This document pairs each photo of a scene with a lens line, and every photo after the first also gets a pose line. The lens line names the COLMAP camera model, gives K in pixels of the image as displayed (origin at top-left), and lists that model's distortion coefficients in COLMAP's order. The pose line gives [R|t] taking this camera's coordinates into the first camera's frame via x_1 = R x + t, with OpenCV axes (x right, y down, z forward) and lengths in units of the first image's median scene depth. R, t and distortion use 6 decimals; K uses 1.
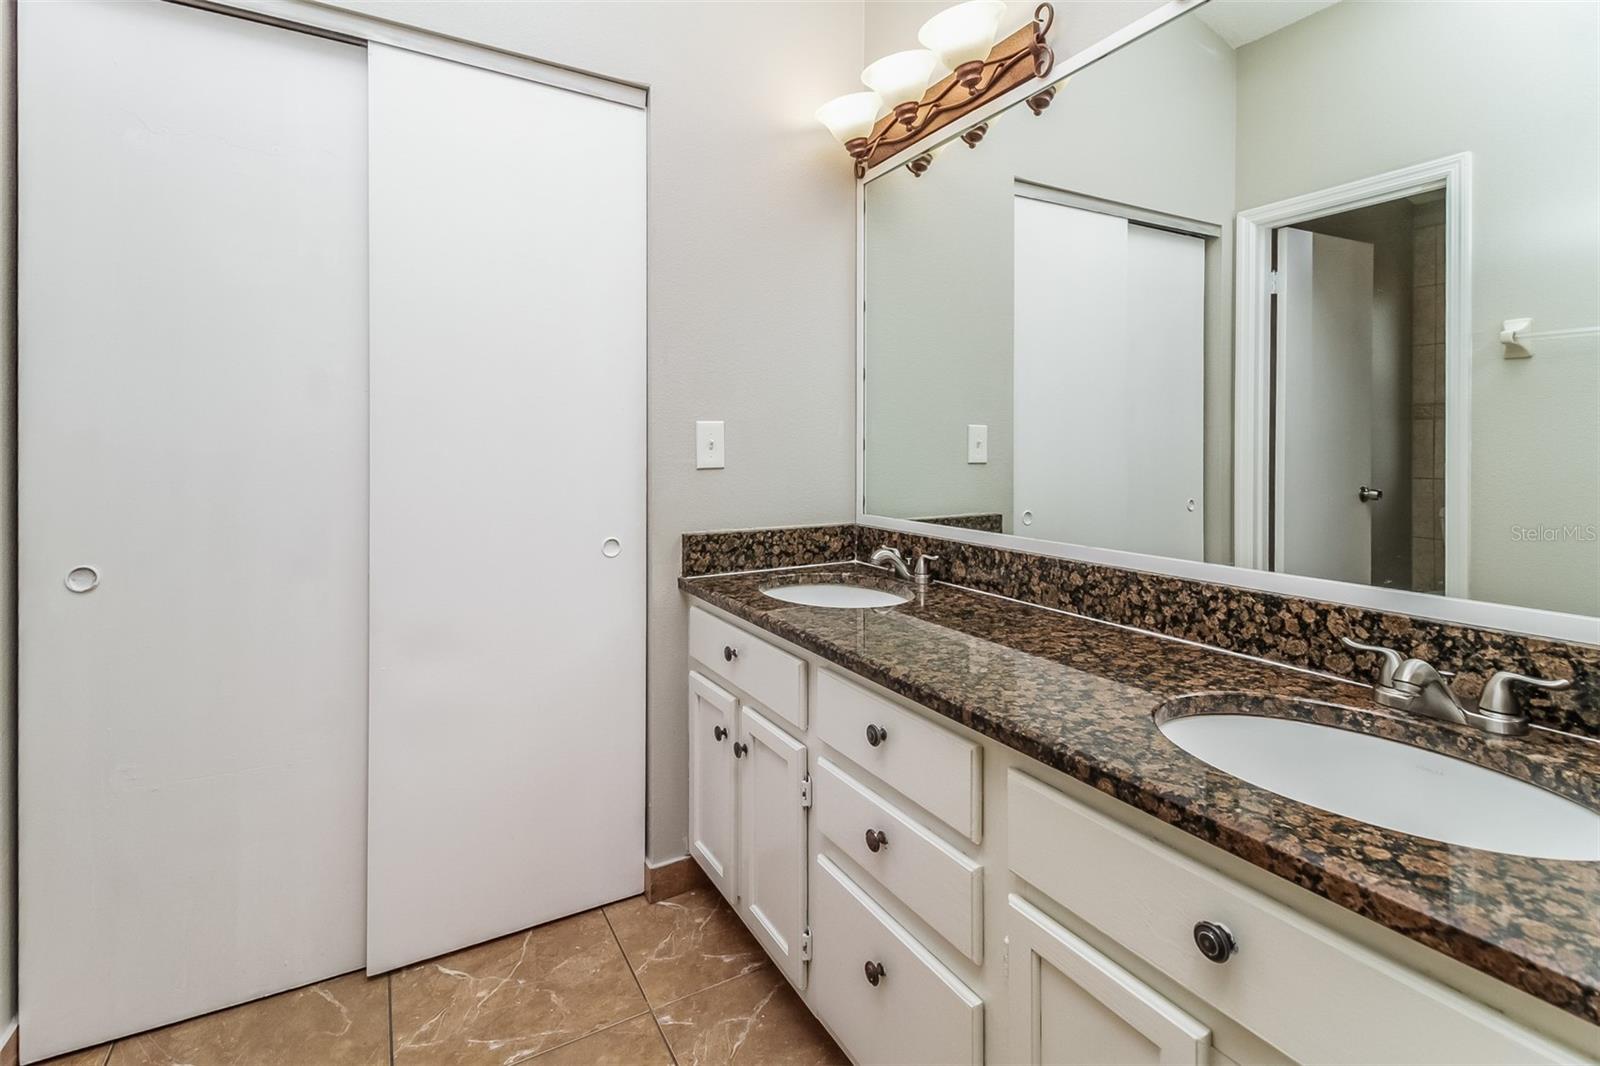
lens RADIAL K [[757.3, 0, 798.5], [0, 757.3, 557.7], [0, 0, 1]] dist [0.001248, 0.000121]
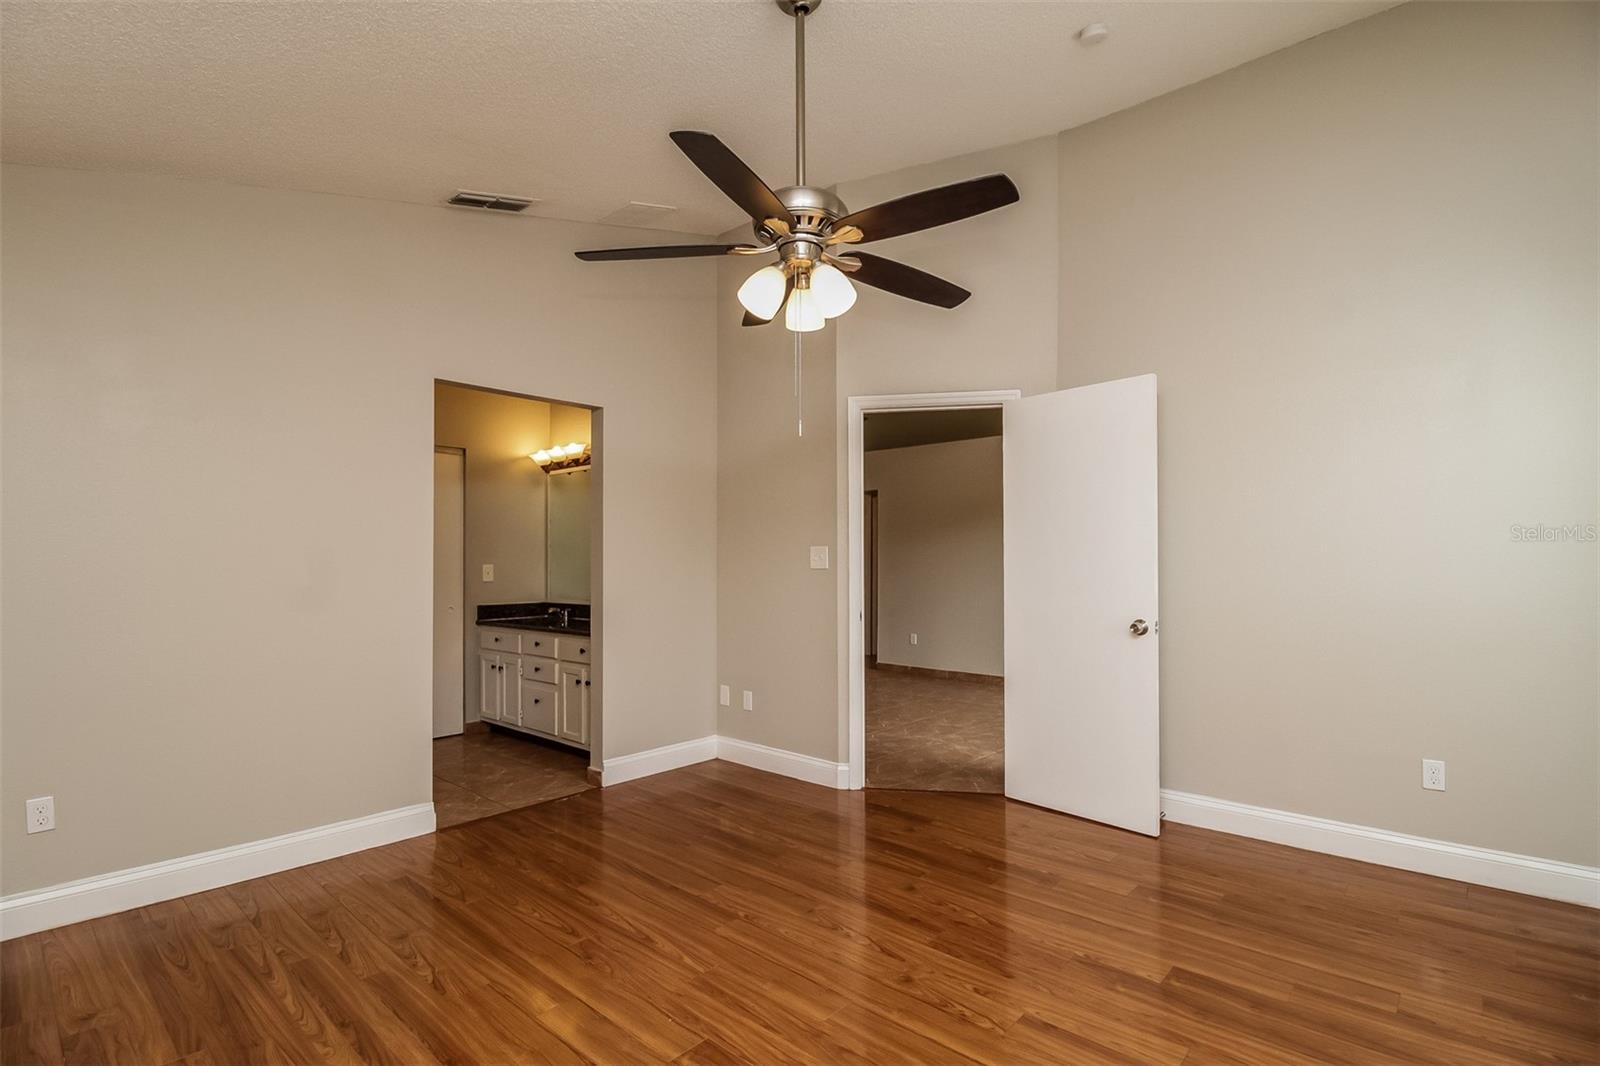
lens RADIAL K [[757.3, 0, 798.5], [0, 757.3, 557.7], [0, 0, 1]] dist [0.001248, 0.000121]
pose [[0.952323, -0.005405, 0.305044, 0.126002], [0.057737, 0.984969, -0.162798, 0.322994], [-0.299579, 0.172649, 0.938320, -2.041852]]
